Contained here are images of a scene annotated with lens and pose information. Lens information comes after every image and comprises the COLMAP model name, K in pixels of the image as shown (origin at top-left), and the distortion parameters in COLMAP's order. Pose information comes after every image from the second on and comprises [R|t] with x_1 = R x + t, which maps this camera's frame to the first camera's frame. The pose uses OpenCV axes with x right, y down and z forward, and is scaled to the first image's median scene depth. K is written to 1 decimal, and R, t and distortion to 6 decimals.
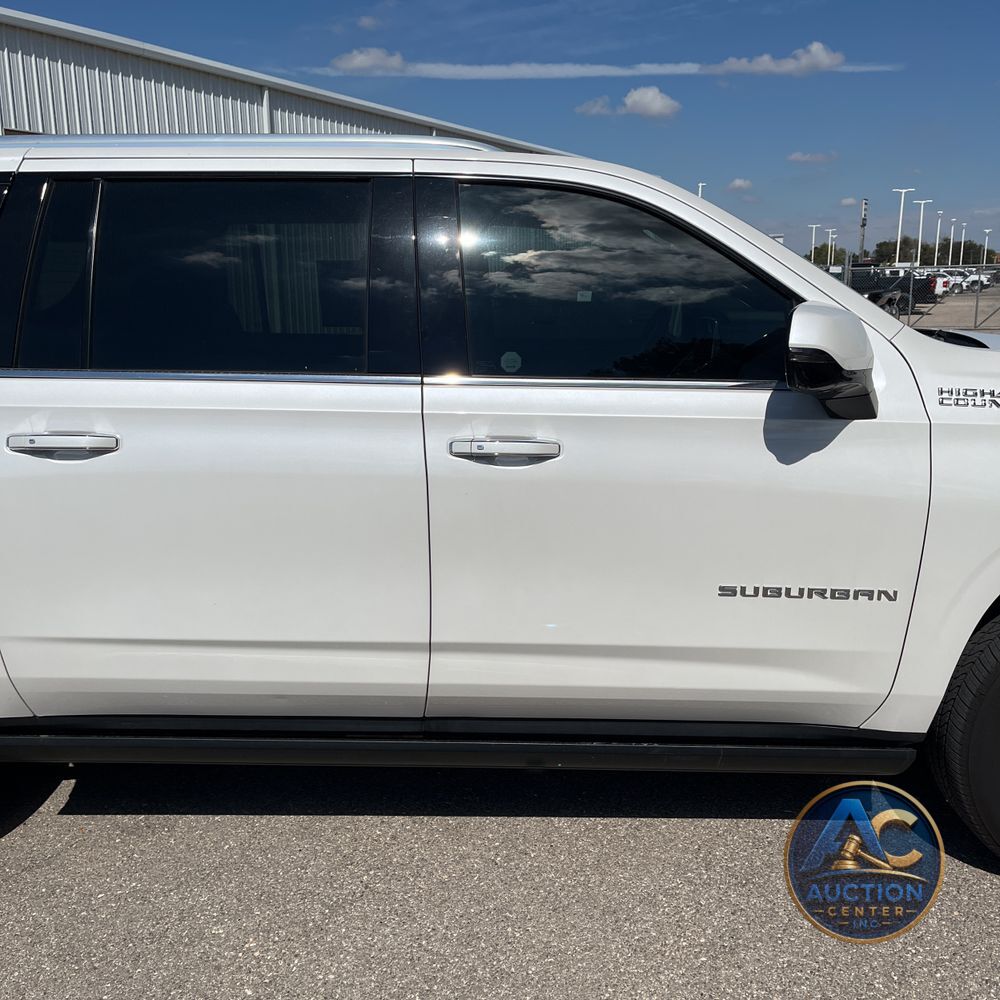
lens RADIAL K [[1019.5, 0, 500.0], [0, 1019.5, 500.0], [0, 0, 1]] dist [0.057601, -0.045048]
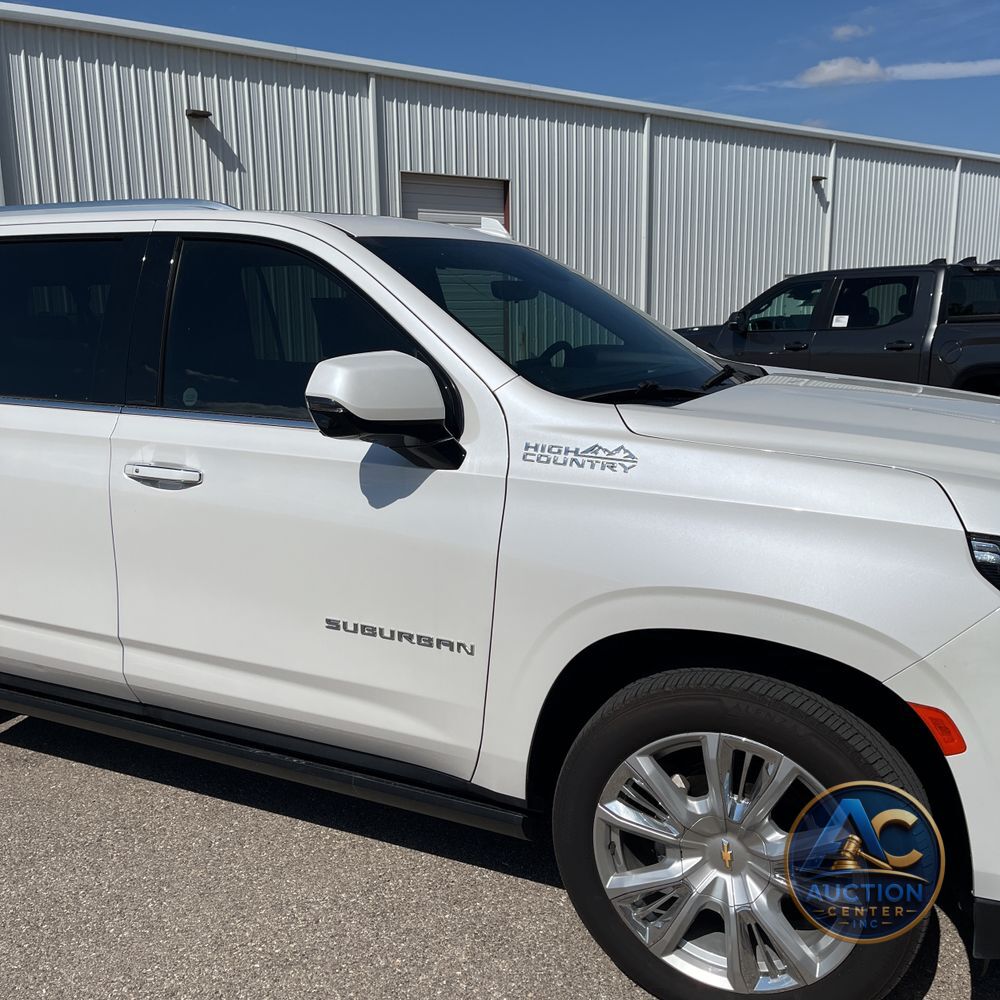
lens RADIAL K [[1020.0, 0, 489.5], [0, 1020.0, 496.7], [0, 0, 1]] dist [0.038615, 0.008110]
pose [[0.908920, 0.078119, -0.409587, 0.776765], [-0.085775, 0.996314, -0.000321, -0.053651], [0.408052, 0.035424, 0.912271, 0.106434]]
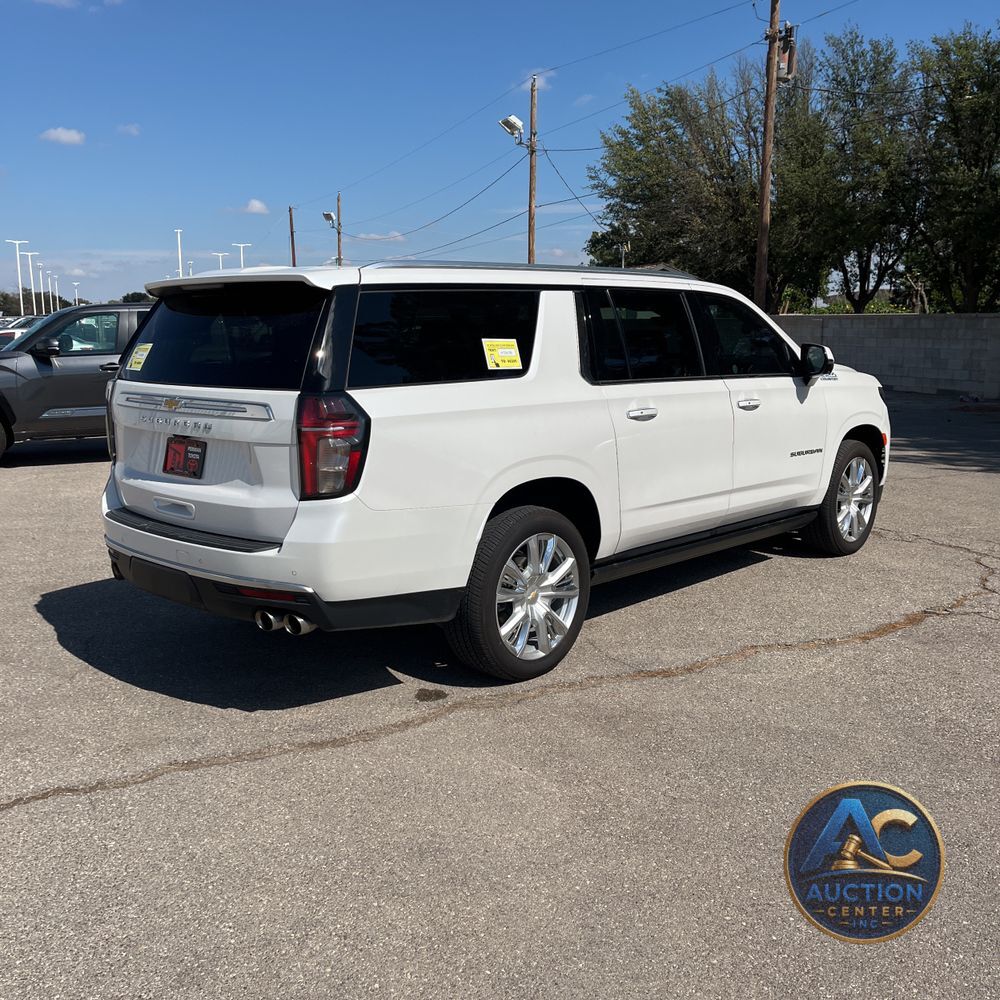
lens RADIAL K [[1026.4, 0, 500.0], [0, 1026.4, 500.0], [0, 0, 1]] dist [0.072718, -0.066919]
pose [[0.677731, -0.121966, 0.725125, -2.156871], [0.136640, 0.989861, 0.038786, 0.000573], [-0.722503, 0.072795, 0.687525, -0.250788]]
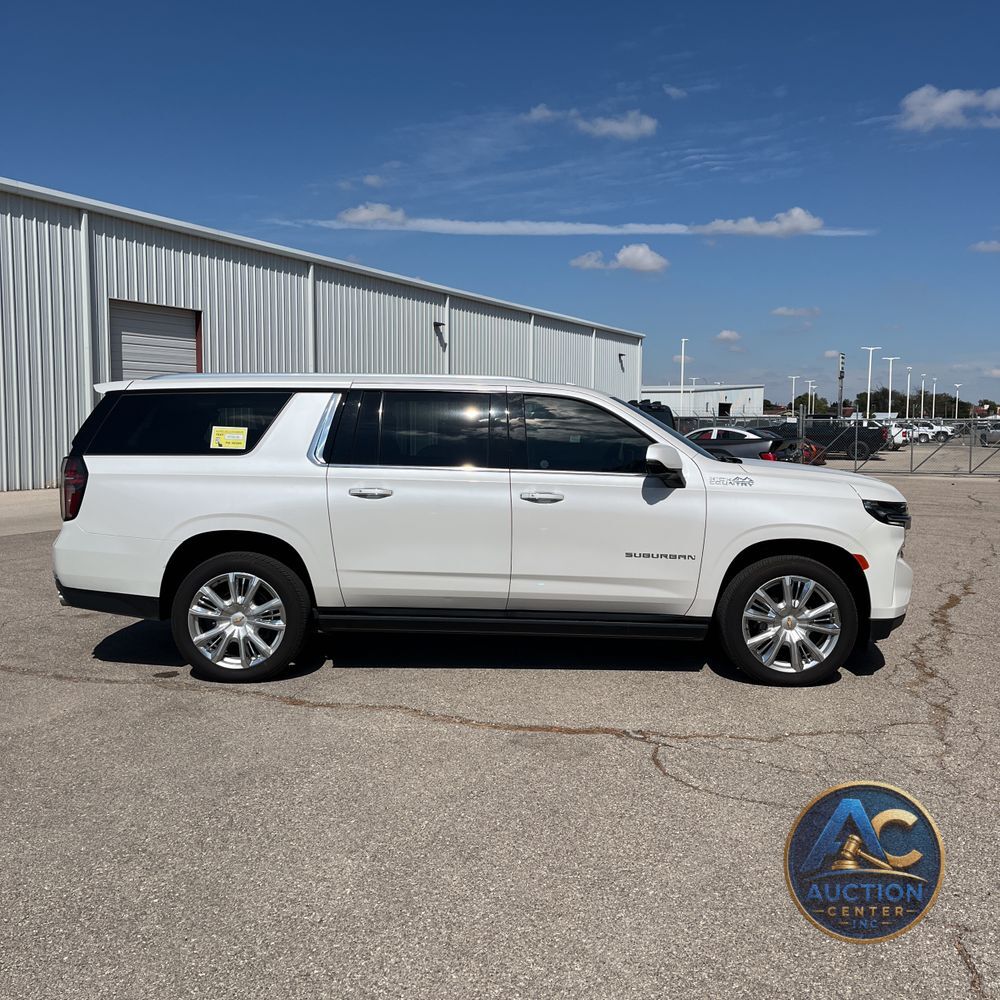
lens RADIAL K [[1026.4, 0, 500.0], [0, 1026.4, 500.0], [0, 0, 1]] dist [0.072718, -0.066919]
pose [[0.999821, 0.017548, 0.007130, -0.115854], [-0.016430, 0.990770, -0.134556, 0.298224], [-0.009426, 0.134414, 0.990880, -1.517432]]
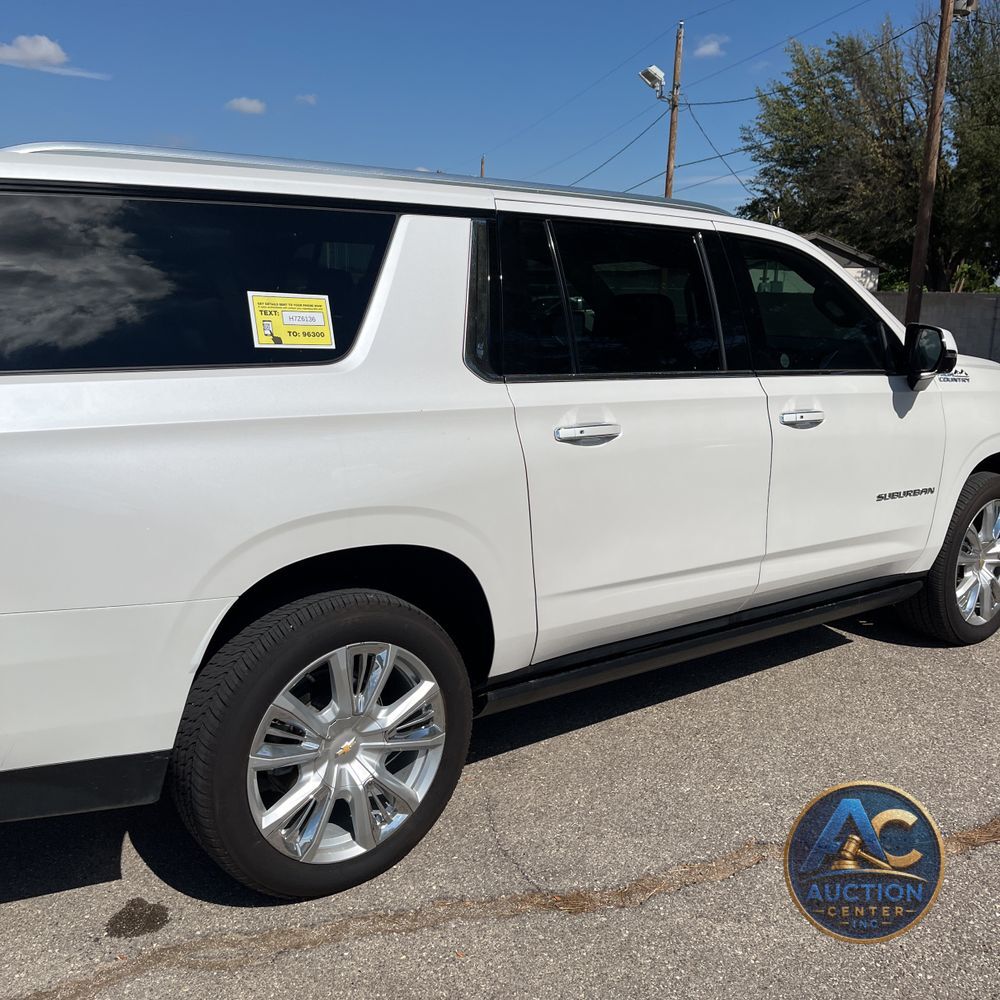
lens RADIAL K [[1026.4, 0, 500.0], [0, 1026.4, 500.0], [0, 0, 1]] dist [0.072718, -0.066919]
pose [[0.779333, -0.099623, 0.618640, -1.267093], [0.088525, 0.994883, 0.048693, -0.041928], [-0.620326, 0.016817, 0.784164, 0.070918]]
